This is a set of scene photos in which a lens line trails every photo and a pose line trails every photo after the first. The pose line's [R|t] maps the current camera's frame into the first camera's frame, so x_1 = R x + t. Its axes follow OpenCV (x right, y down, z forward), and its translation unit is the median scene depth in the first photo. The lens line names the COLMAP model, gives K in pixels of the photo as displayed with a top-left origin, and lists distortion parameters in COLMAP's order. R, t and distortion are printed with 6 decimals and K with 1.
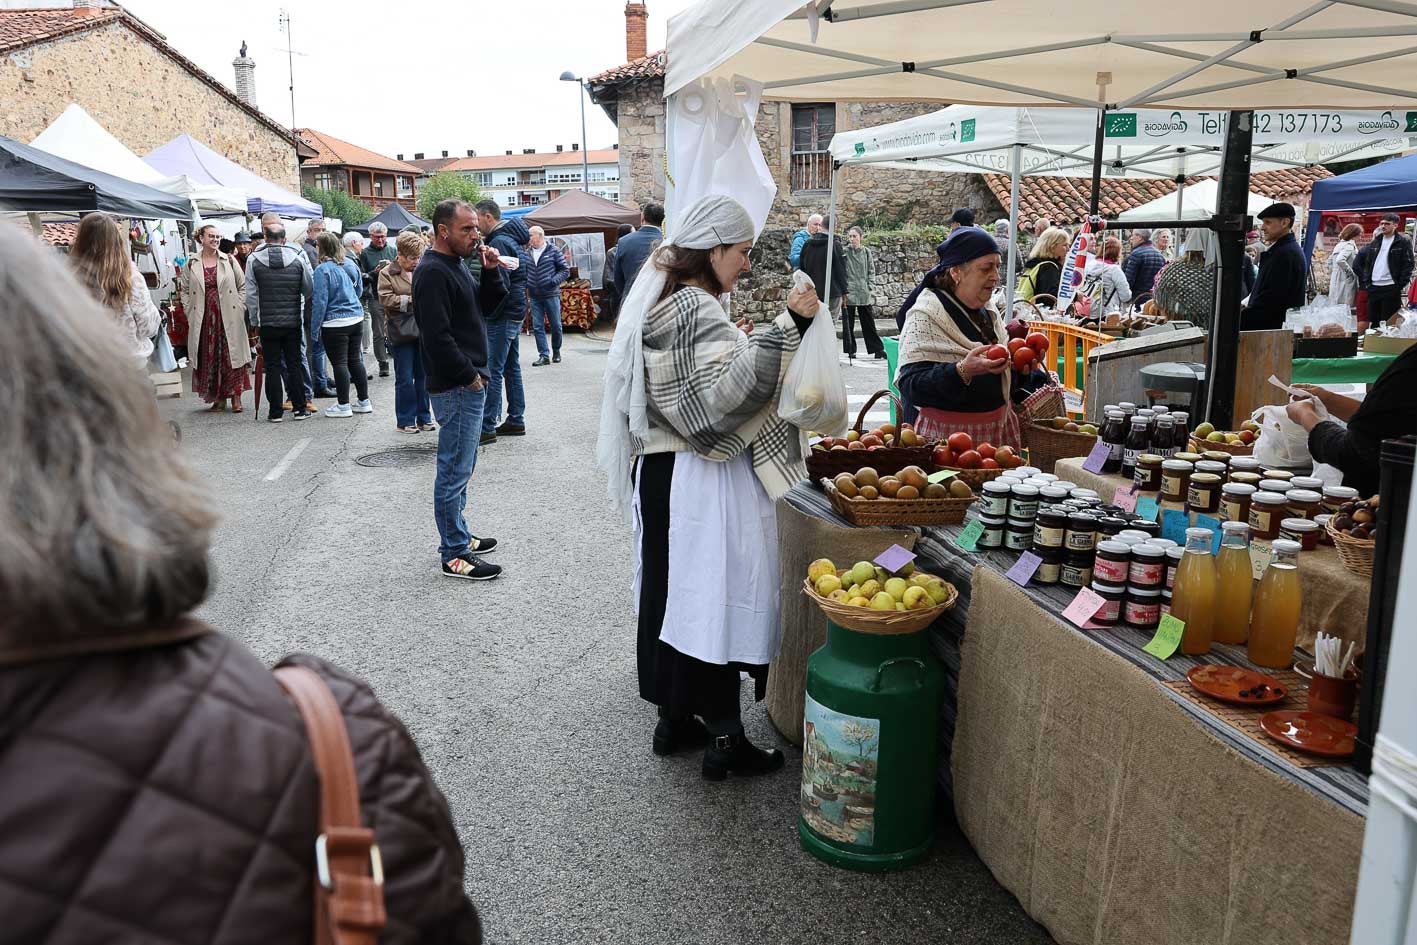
lens RADIAL K [[1121.1, 0, 702.3], [0, 1121.1, 465.1], [0, 0, 1]] dist [-0.117589, 0.131290]
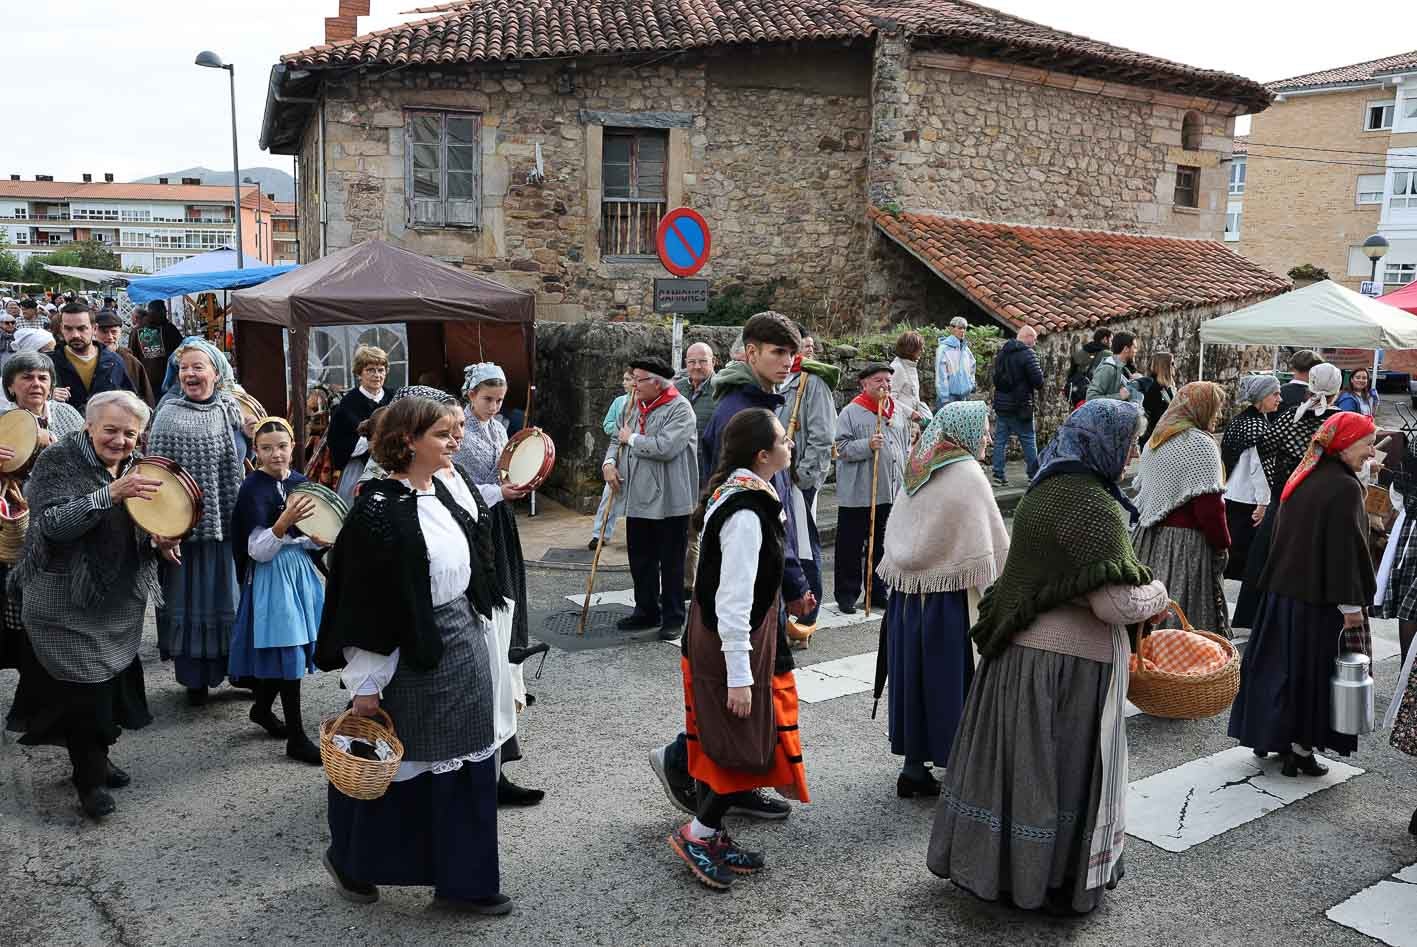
lens RADIAL K [[1164.7, 0, 719.2], [0, 1164.7, 490.3], [0, 0, 1]] dist [-0.117240, 0.130794]
pose [[0.924294, -0.020861, 0.381110, -0.122373], [0.034632, 0.998970, -0.029312, -0.081452], [-0.380106, 0.040291, 0.924065, 0.330984]]
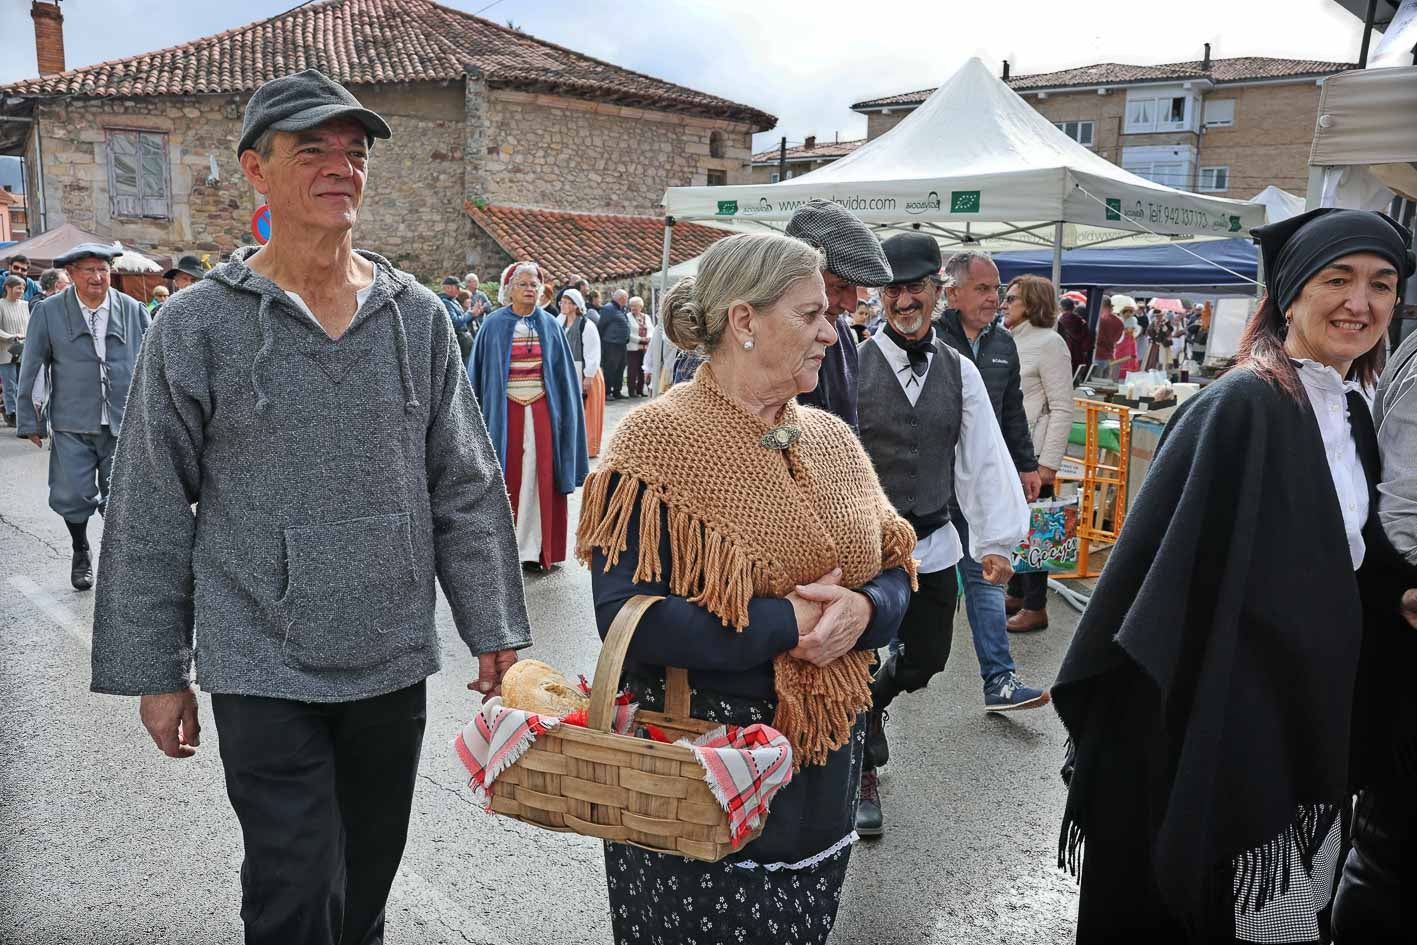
lens RADIAL K [[1121.1, 0, 702.3], [0, 1121.1, 465.1], [0, 0, 1]] dist [-0.117589, 0.131290]
pose [[0.836905, -0.053259, 0.544750, -0.121095], [0.079189, 0.996565, -0.024227, -0.012846], [-0.541589, 0.063414, 0.838248, 0.067024]]
